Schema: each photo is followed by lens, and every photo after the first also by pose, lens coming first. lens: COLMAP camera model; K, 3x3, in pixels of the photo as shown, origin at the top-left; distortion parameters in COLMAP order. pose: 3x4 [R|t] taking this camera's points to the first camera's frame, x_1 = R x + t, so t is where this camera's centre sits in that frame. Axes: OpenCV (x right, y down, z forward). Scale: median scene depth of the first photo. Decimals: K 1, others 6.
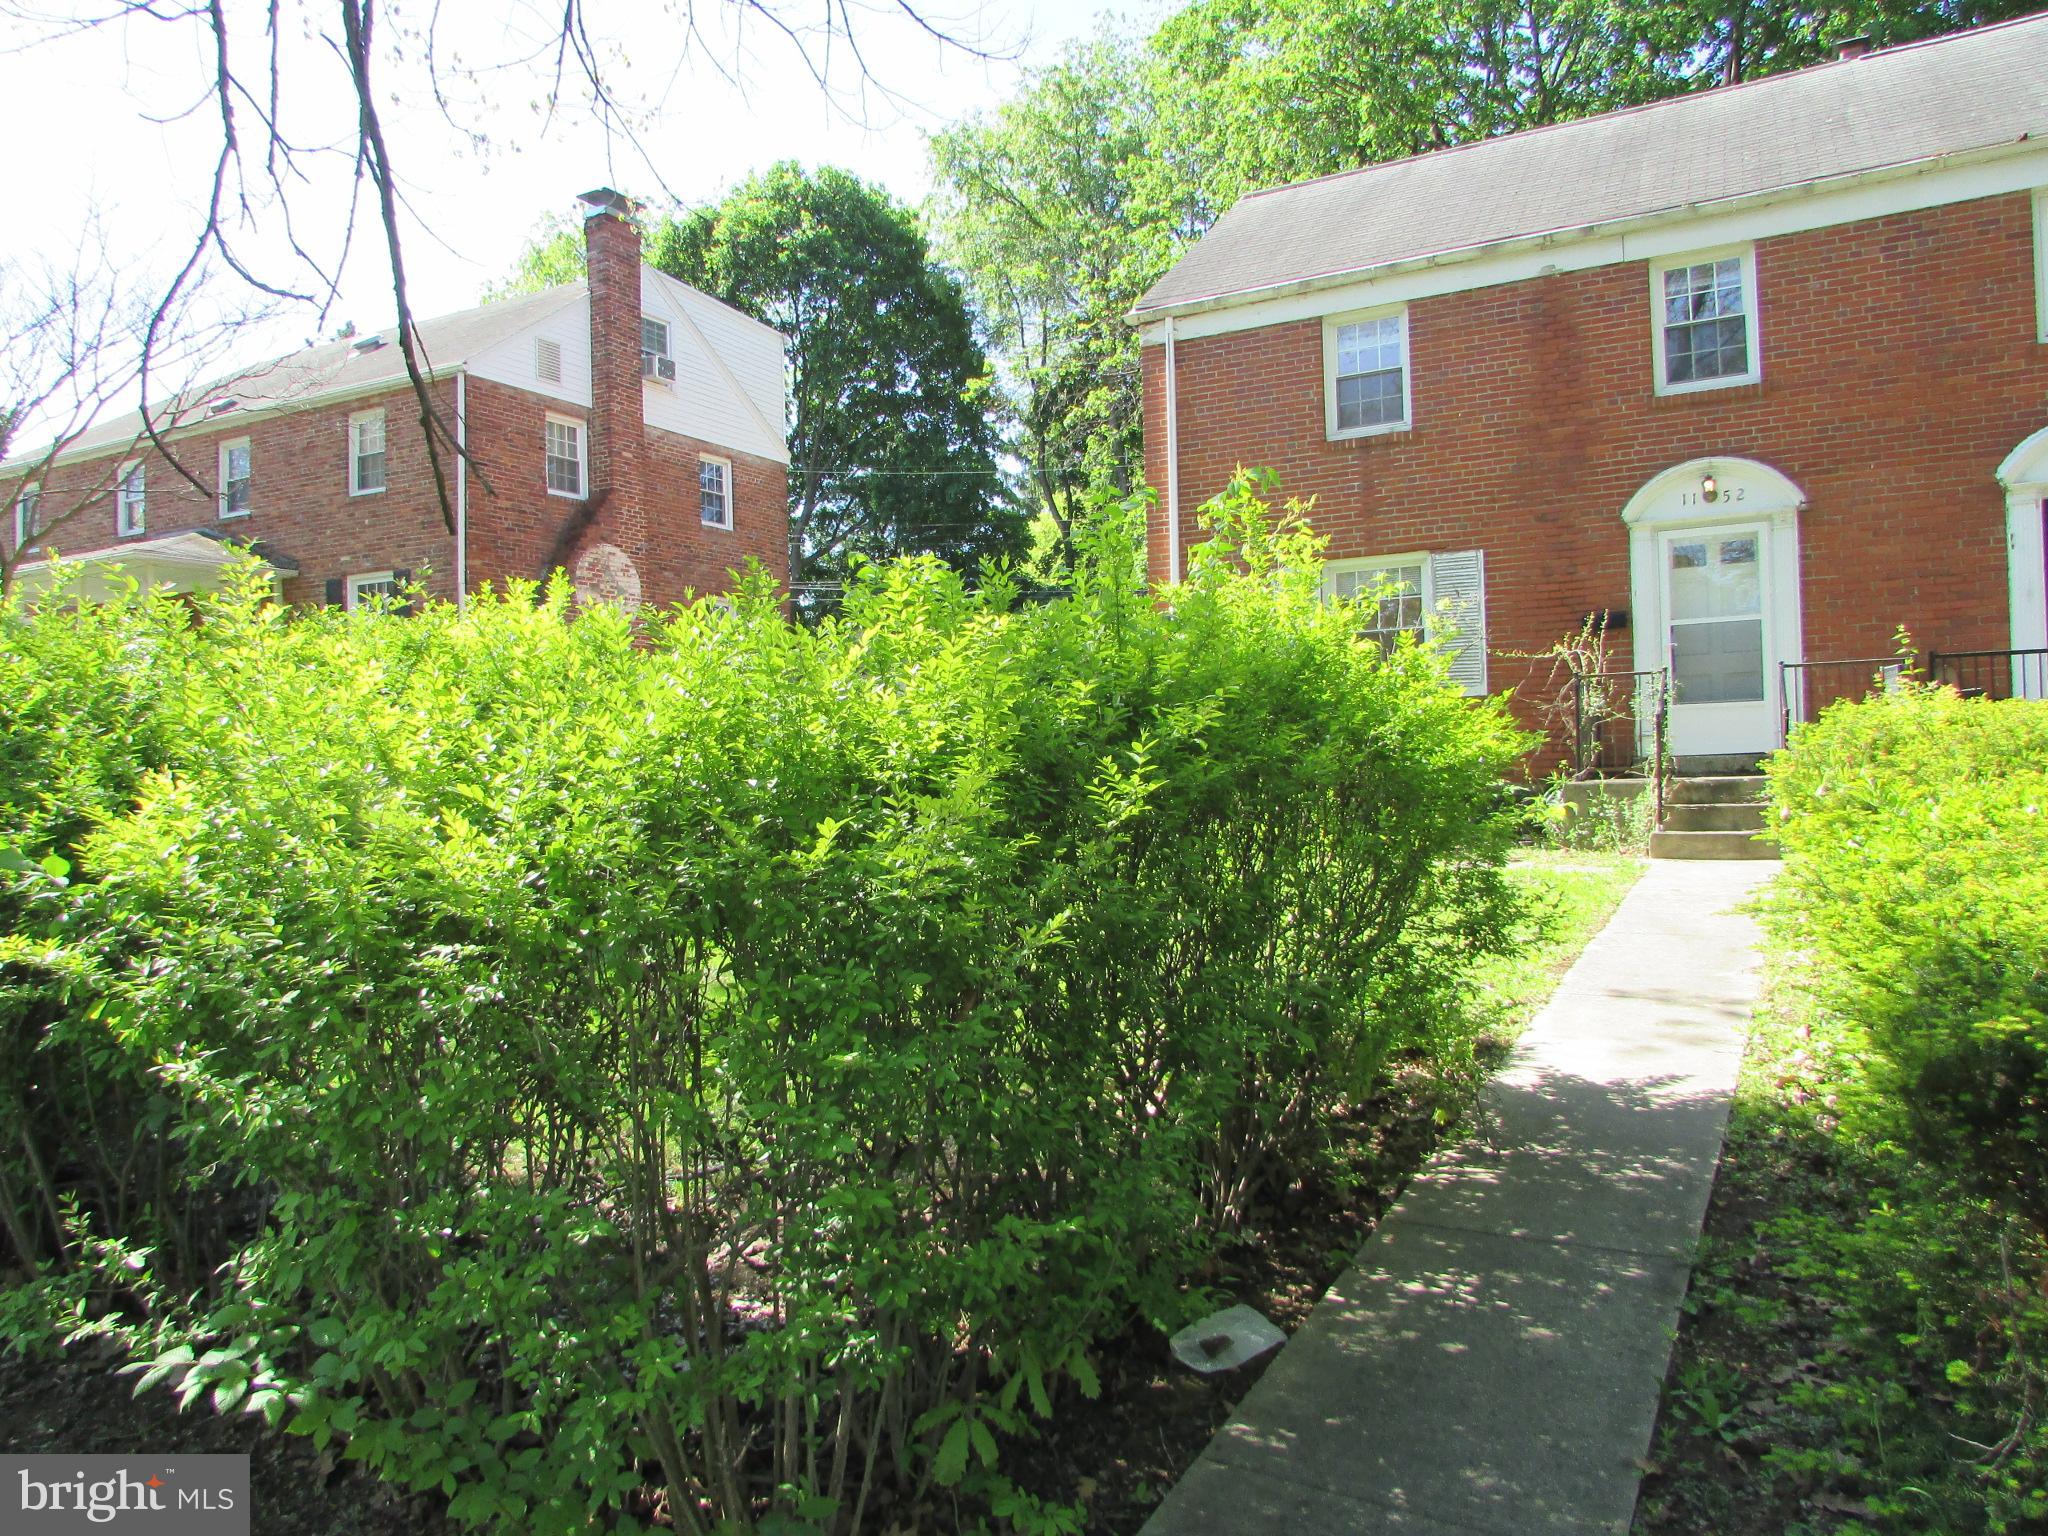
lens RADIAL K [[1475.6, 0, 1033.3], [0, 1475.6, 763.9], [0, 0, 1]] dist [-0.057657, 0.044390]
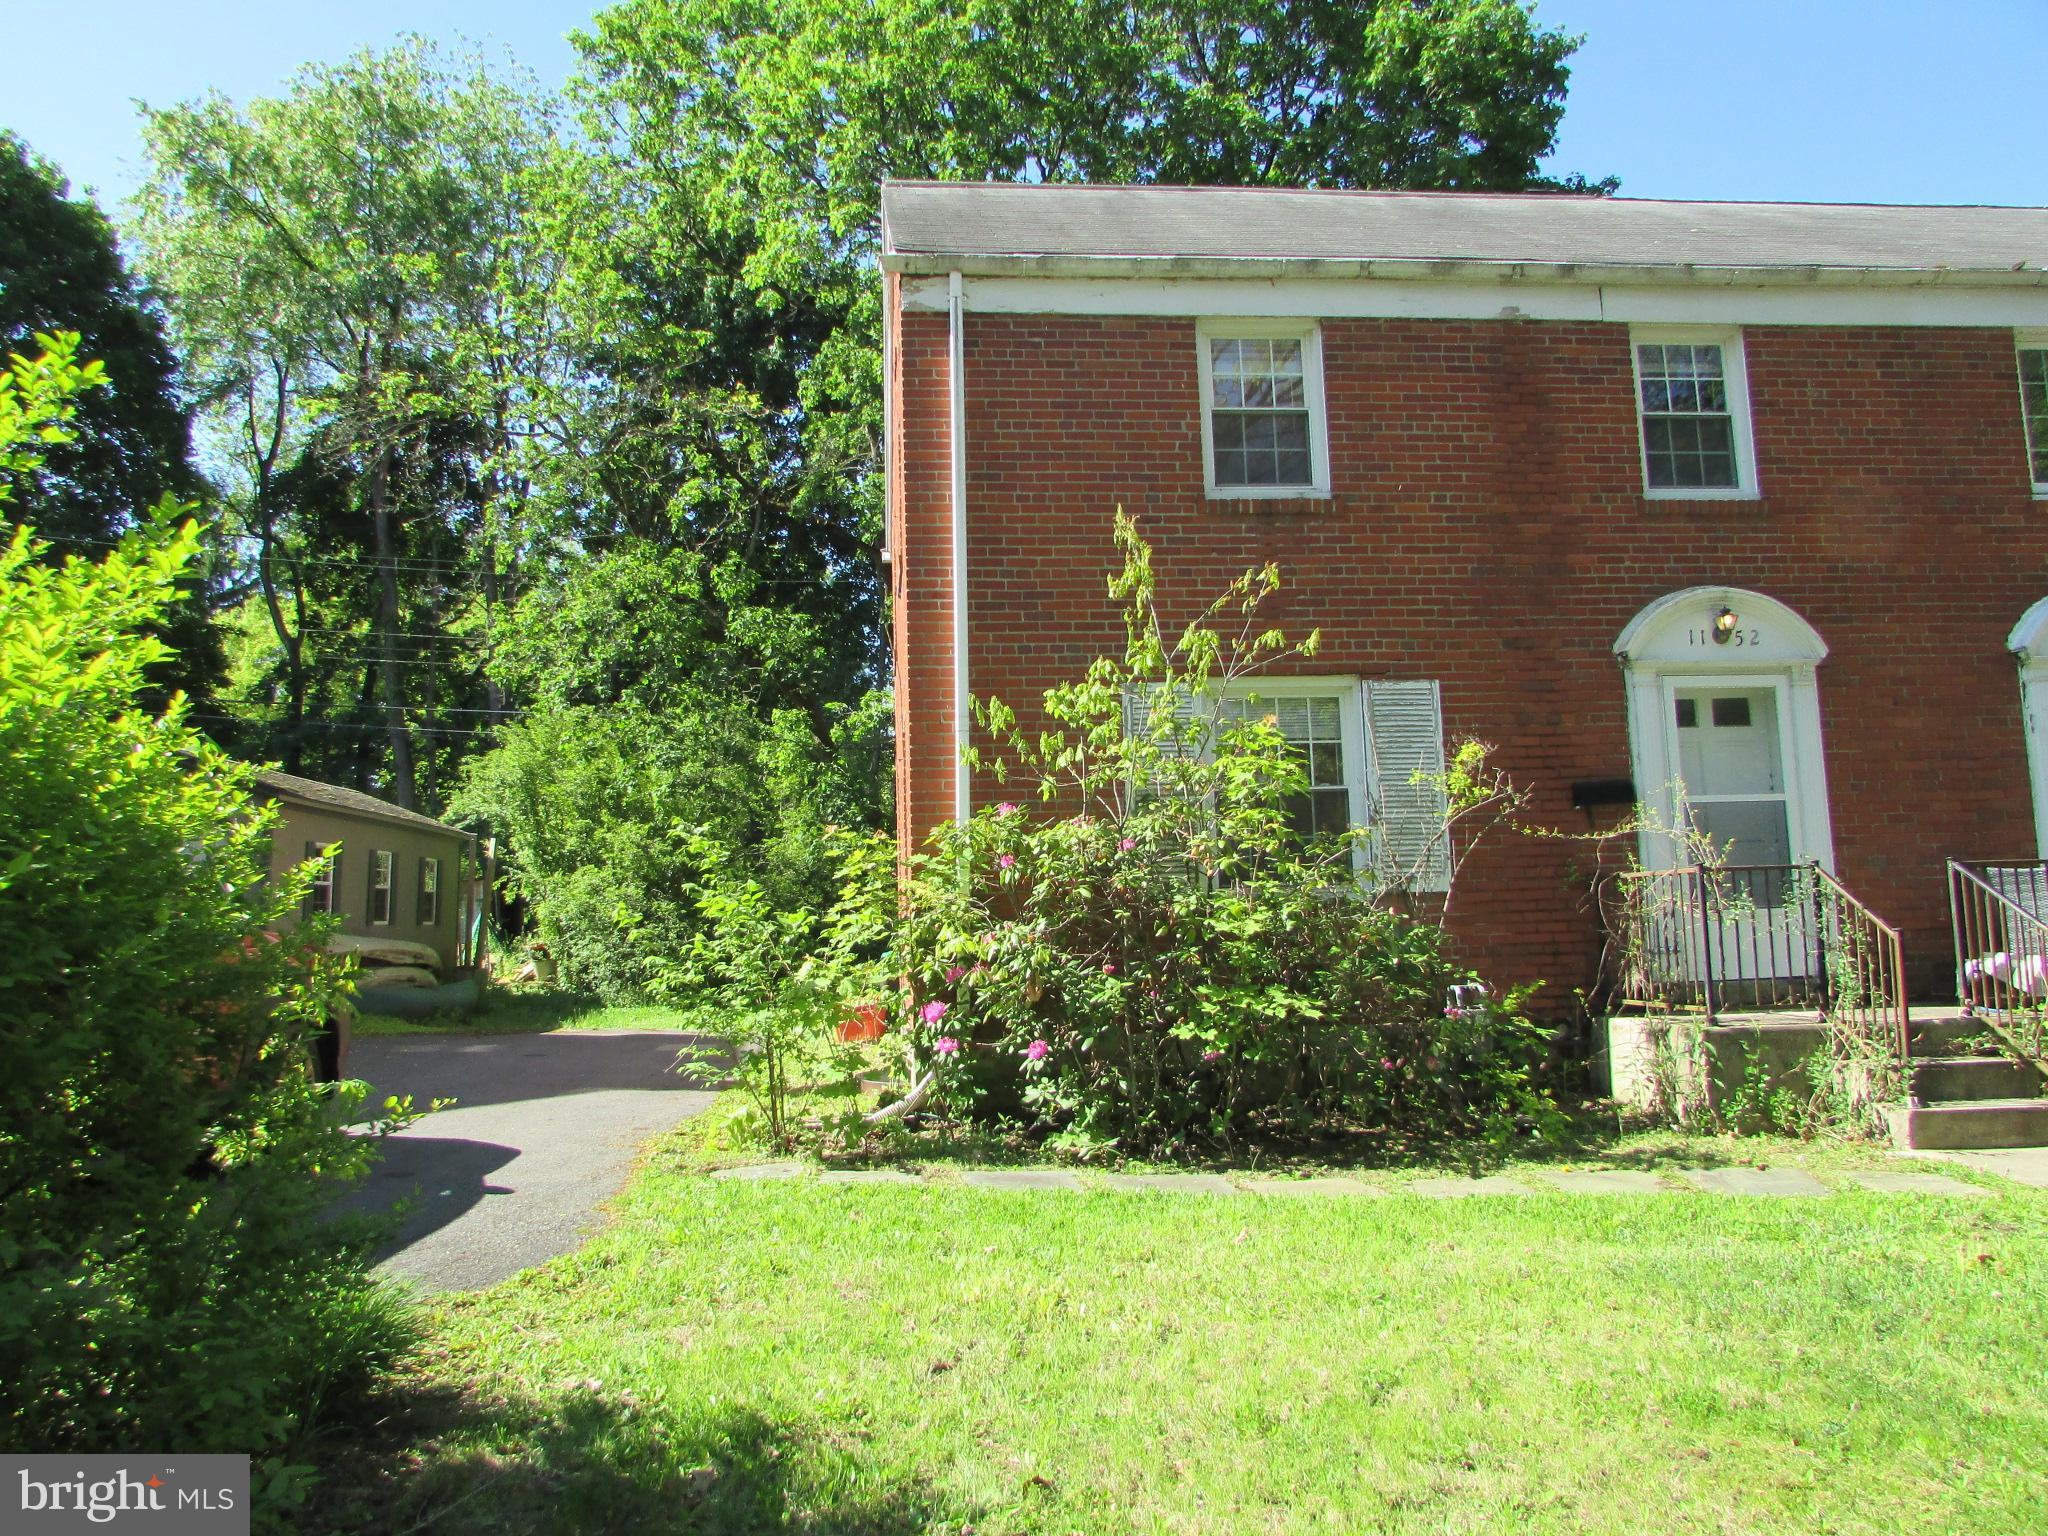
lens RADIAL K [[1449.5, 0, 1024.0], [0, 1449.5, 768.0], [0, 0, 1]] dist [-0.038004, 0.011884]
pose [[0.836146, 0.067552, 0.544331, -0.232595], [-0.003603, 0.993042, -0.117703, -0.024130], [-0.548495, 0.096455, 0.830572, 0.555789]]
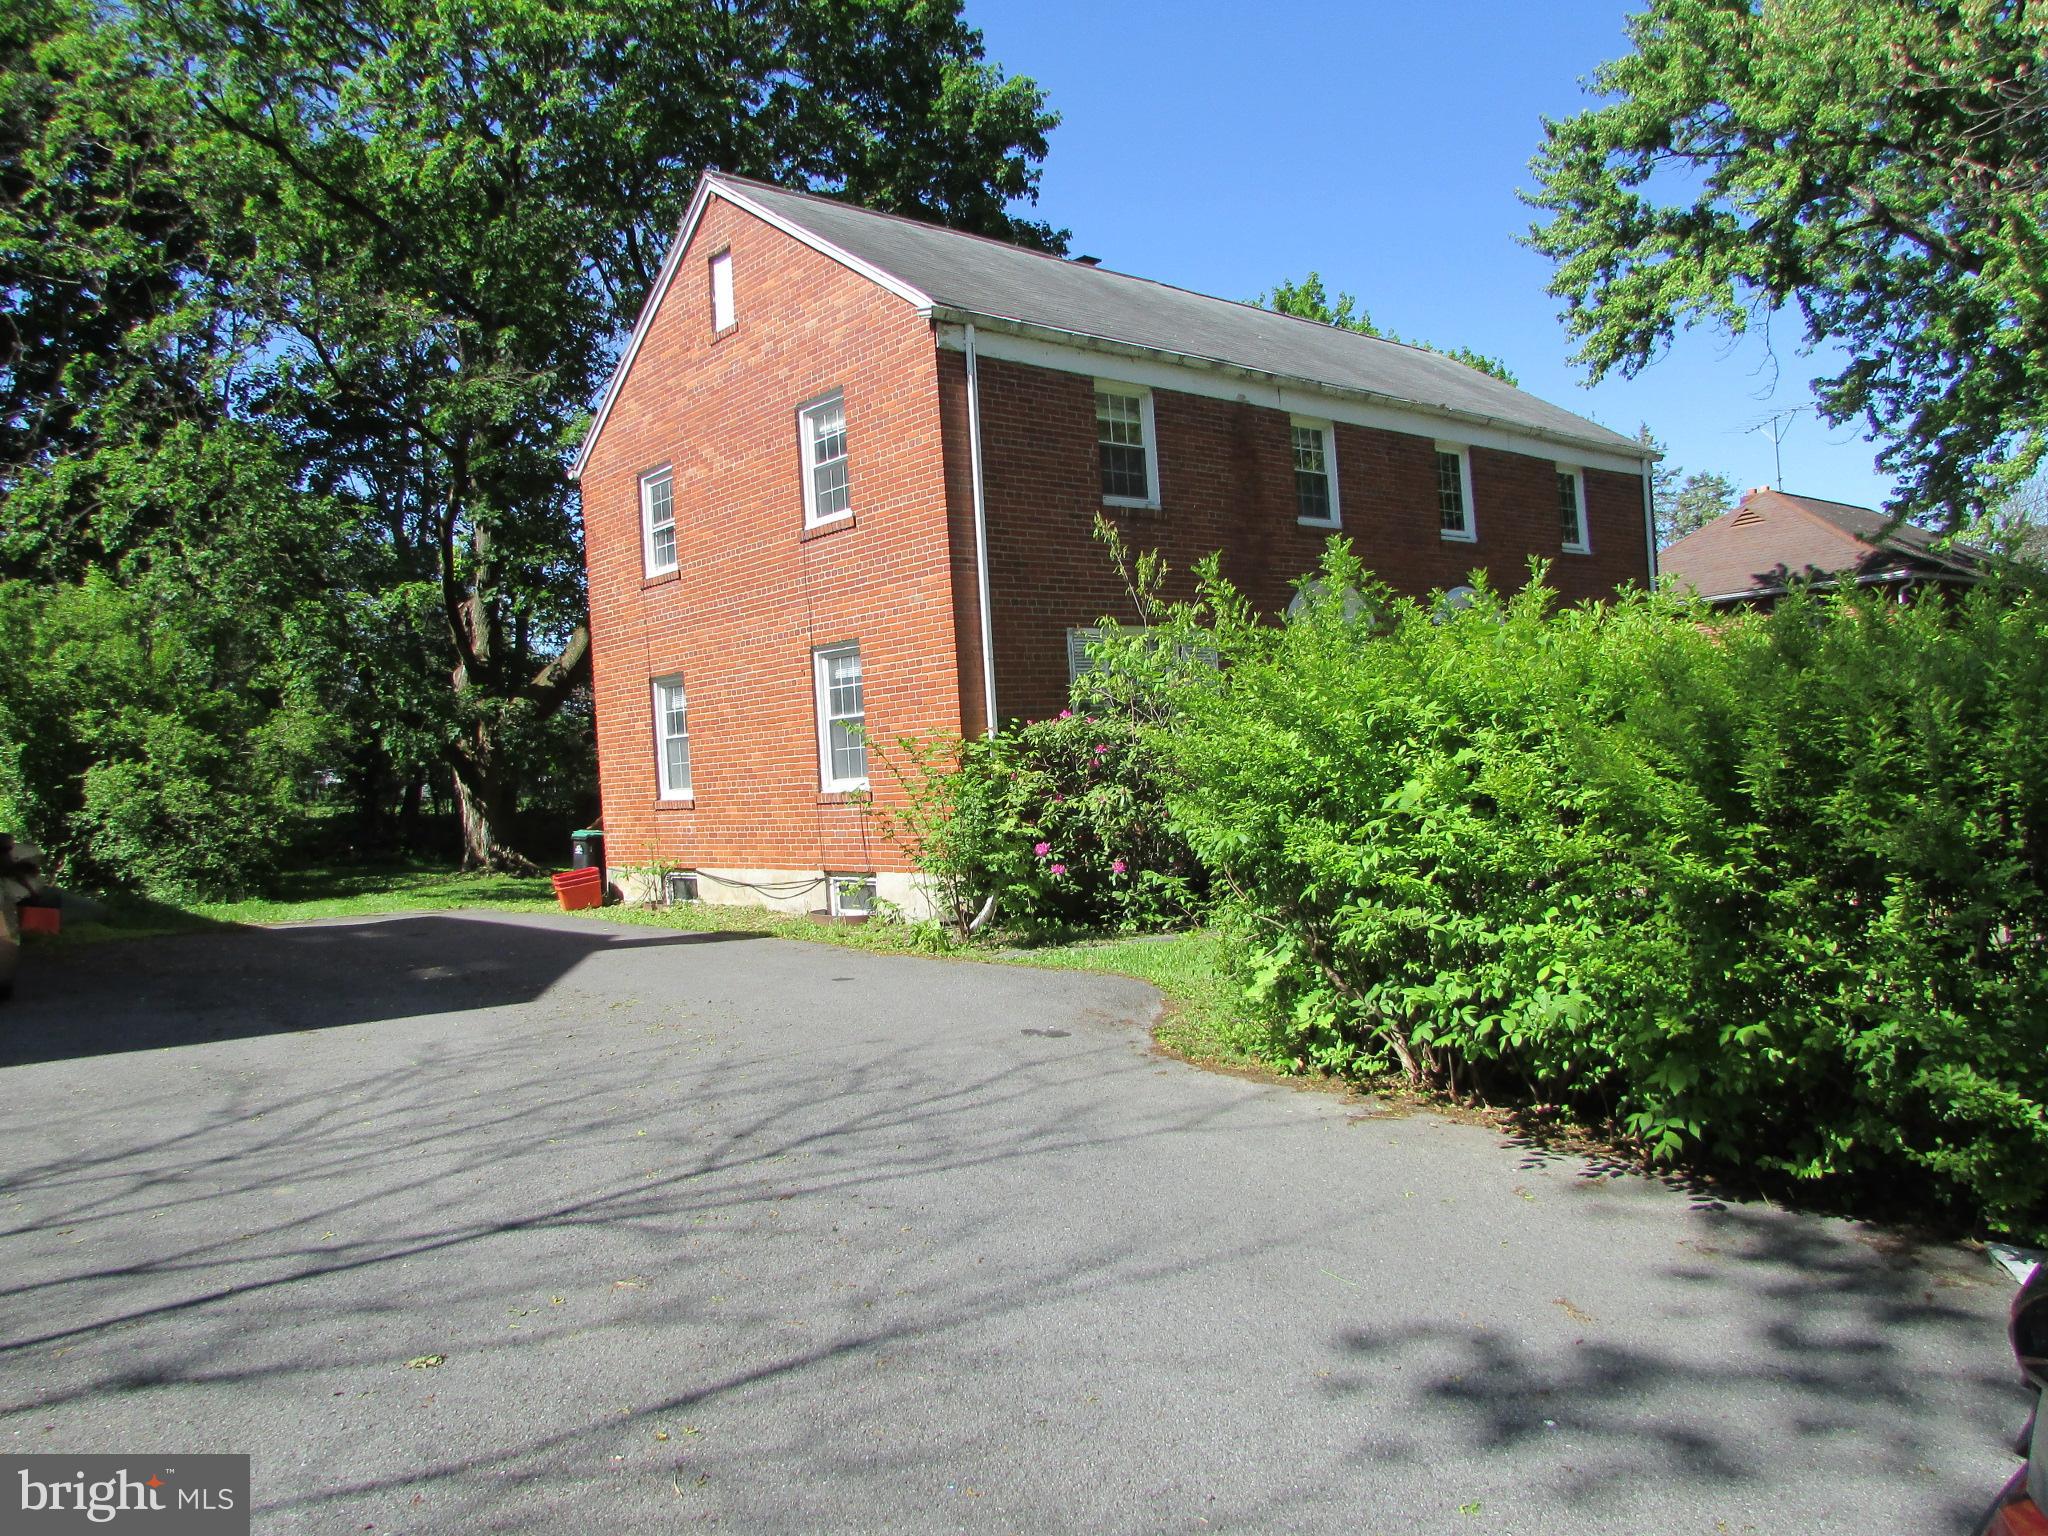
lens RADIAL K [[1449.5, 0, 1024.0], [0, 1449.5, 768.0], [0, 0, 1]] dist [-0.038004, 0.011884]
pose [[0.358101, 0.007124, 0.933656, -0.785843], [0.034798, 0.999174, -0.020971, -0.026037], [-0.933034, 0.040000, 0.357557, 0.763561]]
